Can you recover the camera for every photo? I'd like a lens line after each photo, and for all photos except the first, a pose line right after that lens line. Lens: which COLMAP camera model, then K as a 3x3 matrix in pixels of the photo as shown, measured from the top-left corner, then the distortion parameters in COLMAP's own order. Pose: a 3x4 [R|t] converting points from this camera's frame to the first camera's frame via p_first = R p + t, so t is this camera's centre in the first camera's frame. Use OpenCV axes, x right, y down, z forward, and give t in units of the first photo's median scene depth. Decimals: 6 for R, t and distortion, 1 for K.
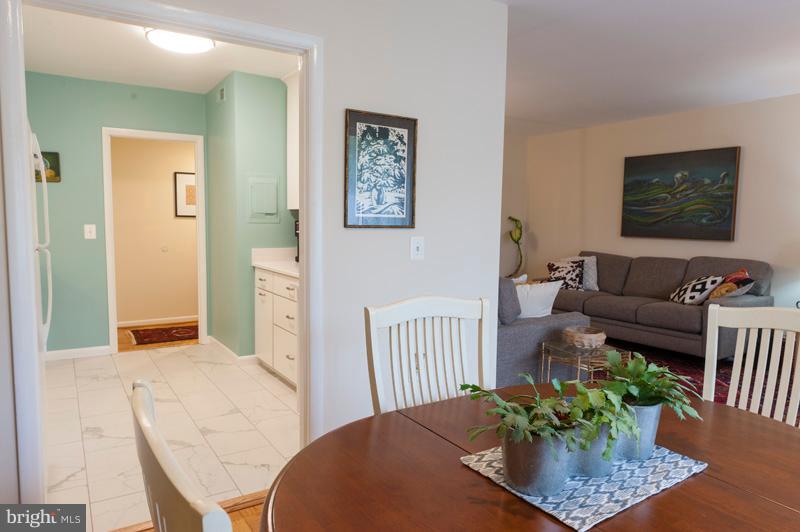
lens RADIAL K [[533.5, 0, 398.6], [0, 533.5, 267.1], [0, 0, 1]] dist [0.001854, -0.001552]
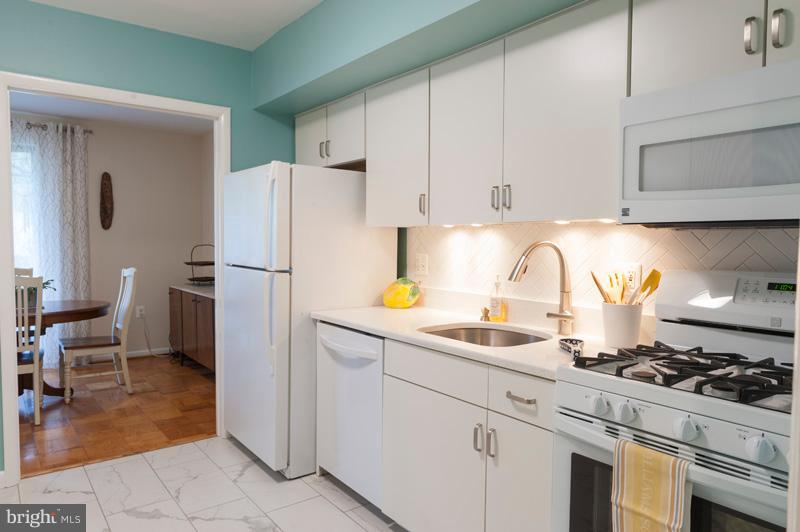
lens RADIAL K [[535.3, 0, 397.7], [0, 535.3, 267.7], [0, 0, 1]] dist [0.000584, -0.001590]
pose [[-0.995909, -0.018715, -0.088401, -0.459112], [-0.030625, 0.990324, 0.135356, -0.105928], [0.085012, 0.137510, -0.986845, 1.138917]]
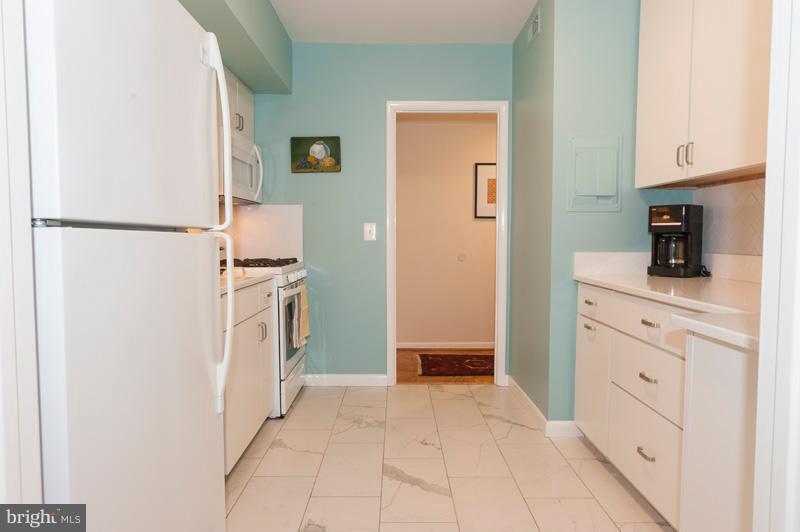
lens RADIAL K [[535.3, 0, 397.7], [0, 535.3, 267.7], [0, 0, 1]] dist [0.000584, -0.001590]
pose [[0.844028, 0.017933, -0.536000, -0.108188], [-0.036222, 0.999065, -0.023613, 0.006003], [0.535075, 0.039345, 0.843888, 0.346434]]
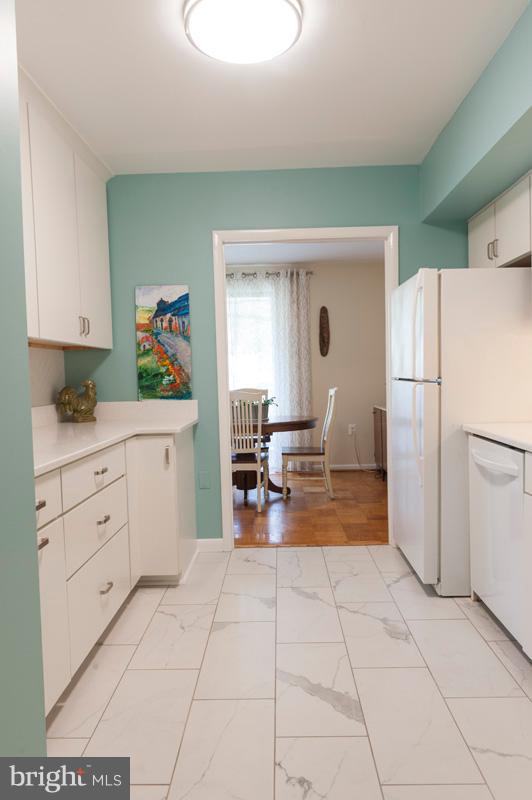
lens RADIAL K [[537.2, 0, 267.6], [0, 537.2, 401.7], [0, 0, 1]] dist [0.004380, -0.002041]
pose [[-0.833204, -0.021638, 0.552542, -0.556453], [0.061162, 0.989497, 0.130978, -0.083180], [-0.549573, 0.142926, -0.823129, 1.122593]]
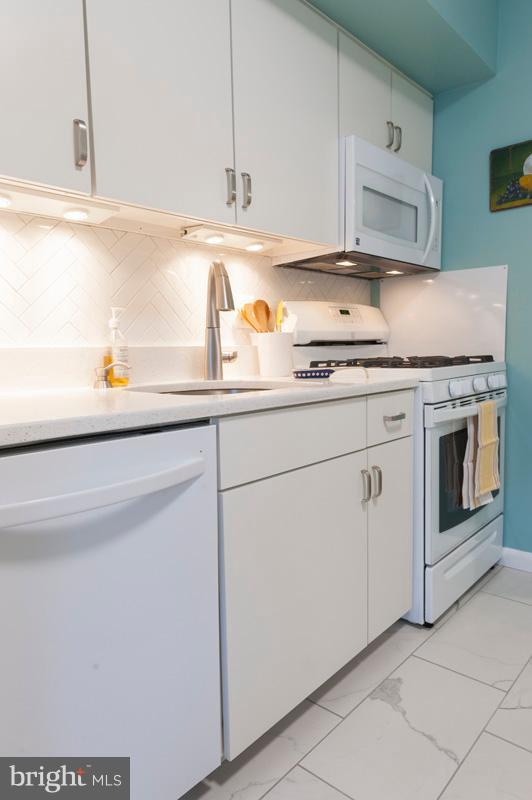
lens RADIAL K [[537.2, 0, 267.6], [0, 537.2, 401.7], [0, 0, 1]] dist [0.004380, -0.002041]
pose [[0.282668, 0.080349, -0.955847, -0.259897], [-0.060526, 0.995994, 0.065825, 0.000165], [0.957306, 0.039247, 0.286399, 0.615785]]
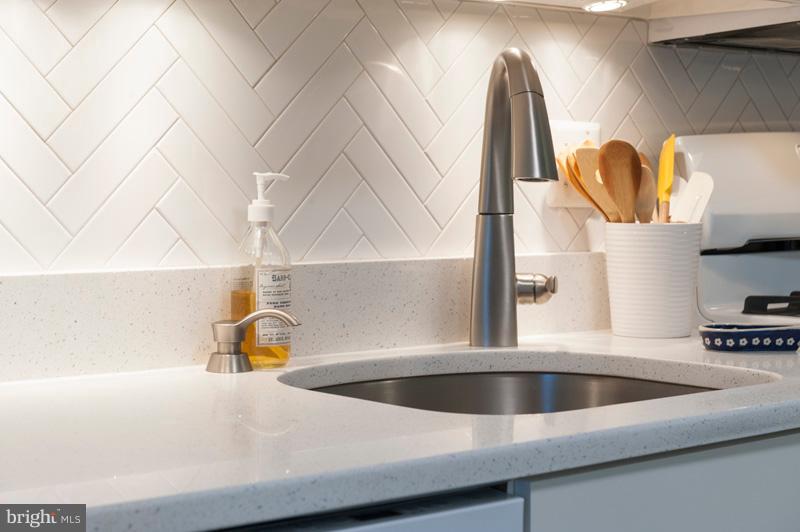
lens RADIAL K [[1548.9, 0, 400.0], [0, 1548.9, 266.0], [0, 0, 1]] dist [-0.004822, 0.002589]
pose [[0.155732, 0.041996, -0.986906, -0.218705], [-0.083812, 0.996055, 0.029160, -0.020930], [0.984237, 0.078174, 0.158637, 0.592287]]
